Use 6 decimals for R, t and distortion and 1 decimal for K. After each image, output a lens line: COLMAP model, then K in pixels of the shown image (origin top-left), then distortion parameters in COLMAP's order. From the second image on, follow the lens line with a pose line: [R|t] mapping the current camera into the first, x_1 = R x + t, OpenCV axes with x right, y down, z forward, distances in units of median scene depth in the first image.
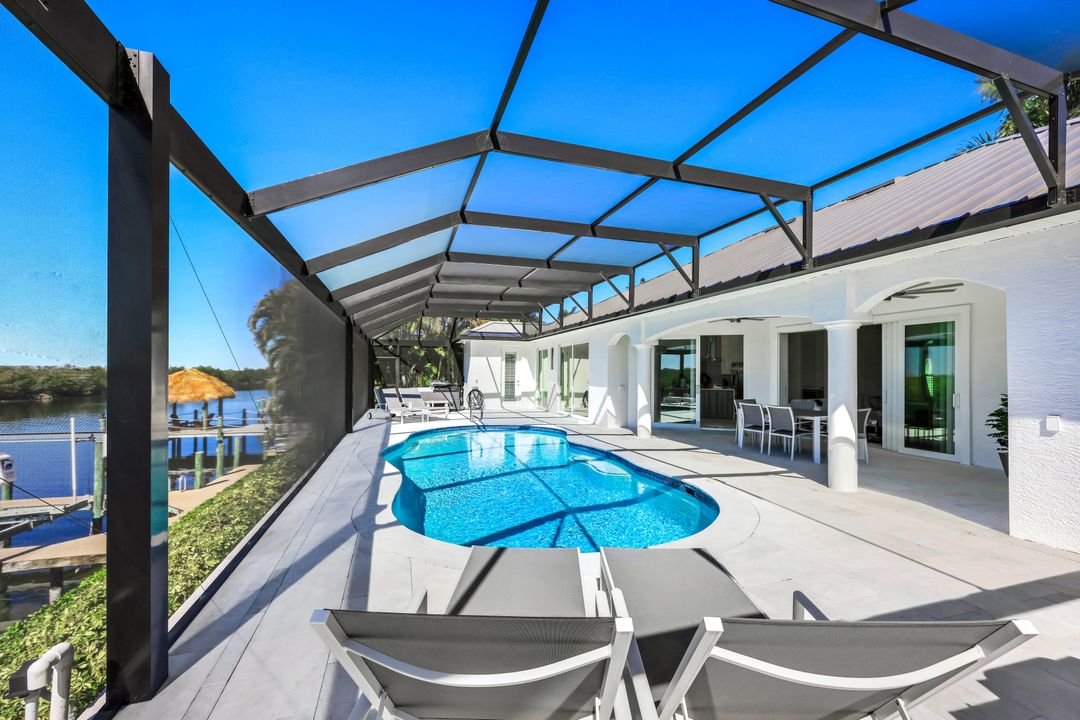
lens RADIAL K [[442.5, 0, 537.9], [0, 442.5, 365.3], [0, 0, 1]] dist [0.001595, 0.000304]
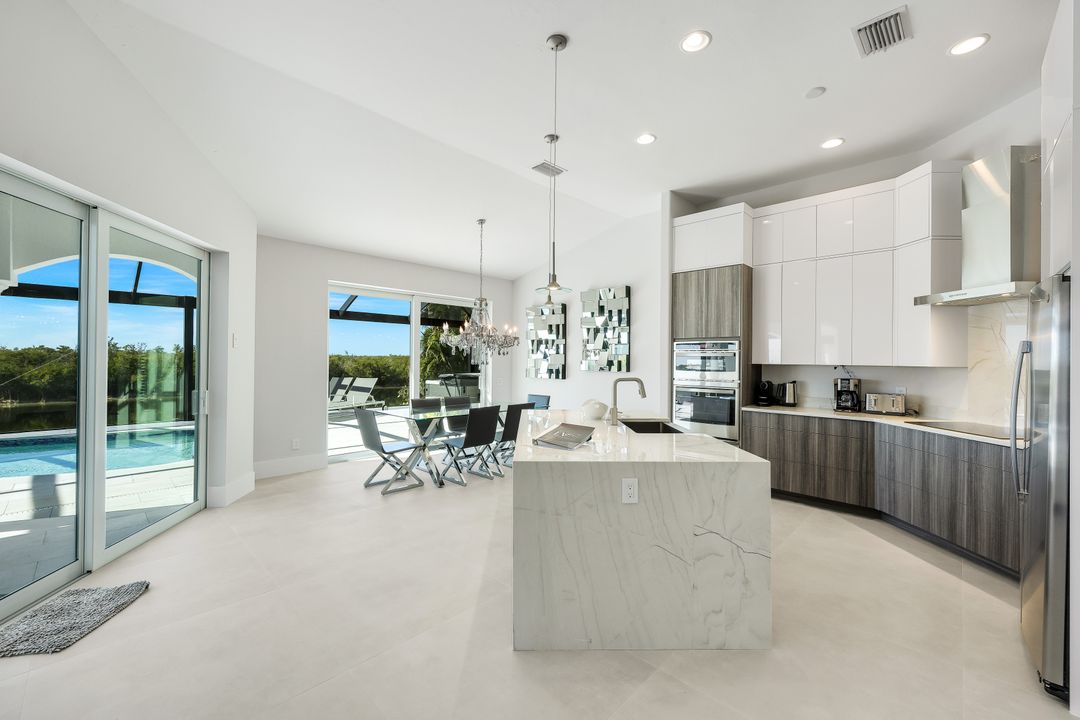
lens RADIAL K [[439.0, 0, 541.1], [0, 439.0, 358.1], [0, 0, 1]] dist [-0.000127, 0.000266]
pose [[0.467952, -0.003216, -0.883748, 0.457123], [0.009504, 0.999954, 0.001394, 0.014047], [0.883703, -0.009052, 0.467961, 0.730968]]
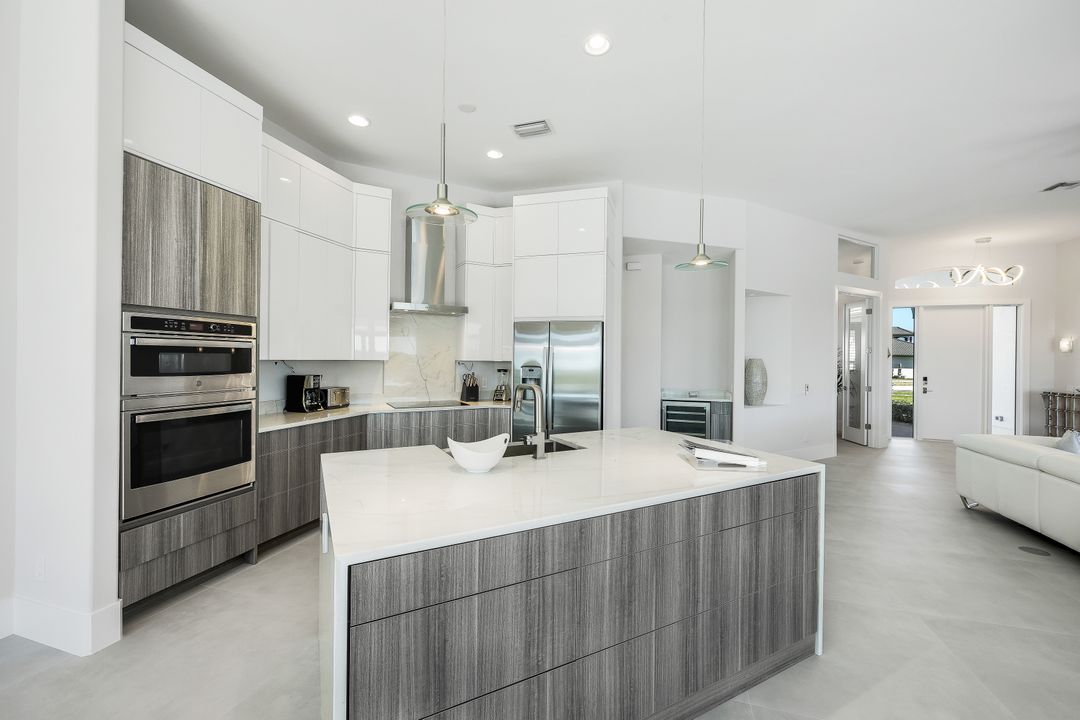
lens RADIAL K [[439.0, 0, 541.1], [0, 439.0, 358.1], [0, 0, 1]] dist [-0.000127, 0.000266]
pose [[0.567190, 0.000613, 0.823587, 0.197810], [-0.022633, 0.999634, 0.014843, 0.013272], [-0.823276, -0.027059, 0.566996, 0.777991]]
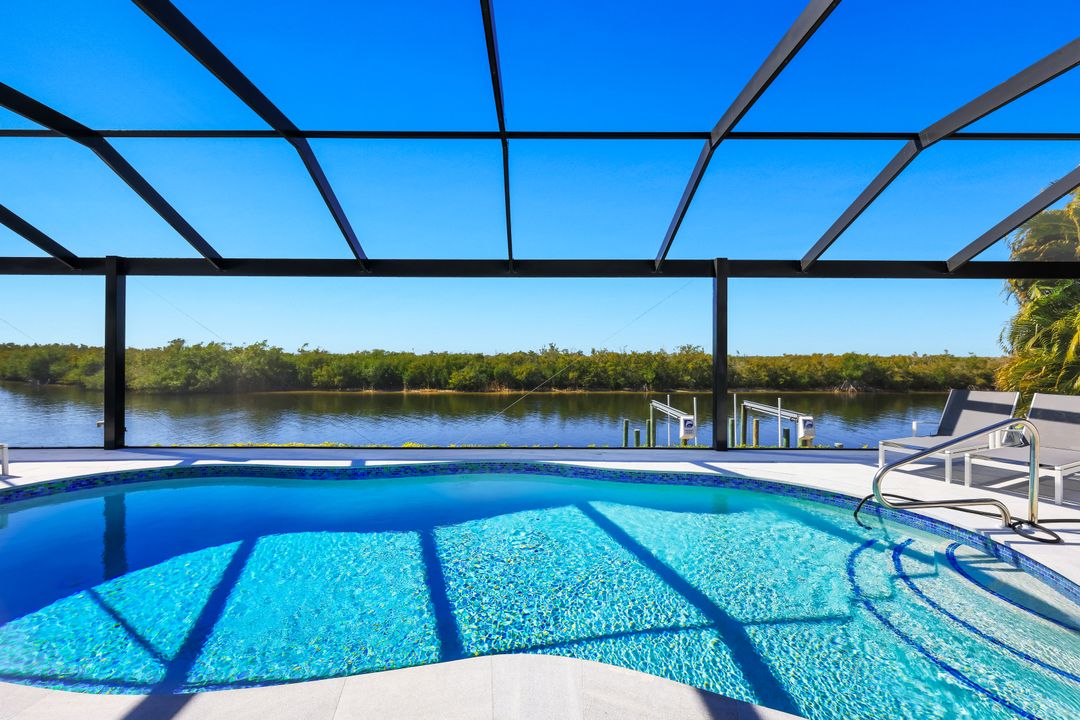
lens RADIAL K [[440.0, 0, 539.3], [0, 440.0, 359.0], [0, 0, 1]] dist [-0.000729, 0.000114]
pose [[-0.305576, -0.003380, -0.952162, 0.139895], [0.012849, 0.999888, -0.007673, 0.015671], [0.952081, -0.014579, -0.305498, 0.562150]]
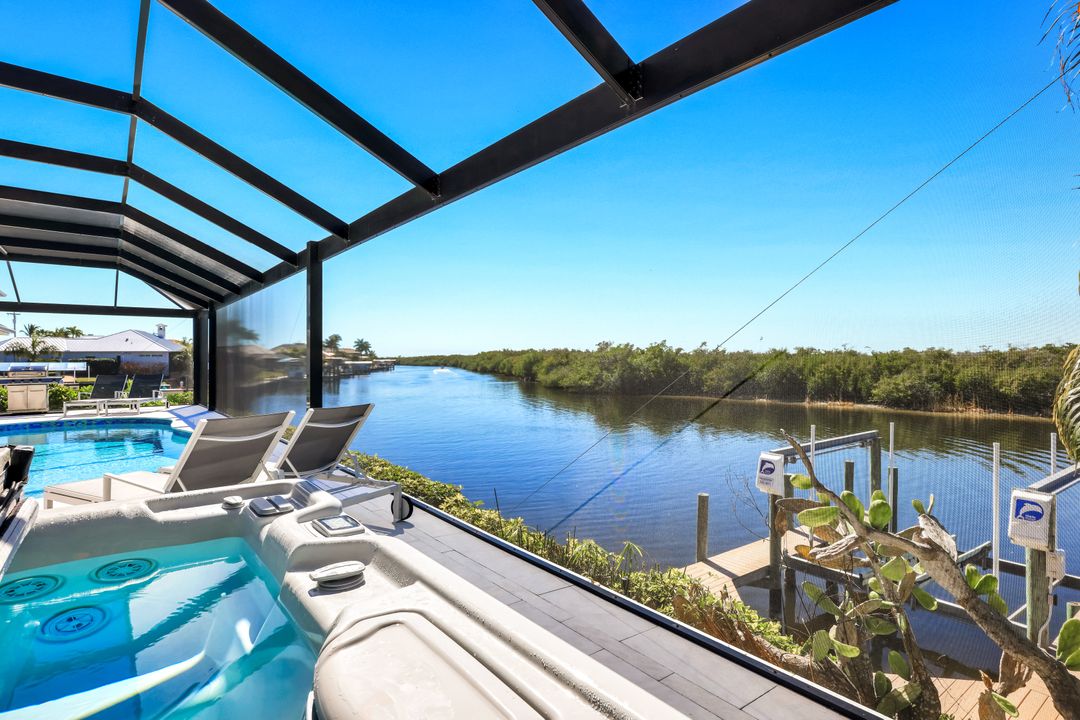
lens RADIAL K [[554.1, 0, 540.0], [0, 554.1, 360.0], [0, 0, 1]] dist [0.001354, -0.000201]
pose [[-0.939166, -0.001640, -0.343458, -0.260440], [0.004864, 0.999825, -0.018075, 0.029604], [0.343428, -0.018646, -0.938994, 1.028321]]
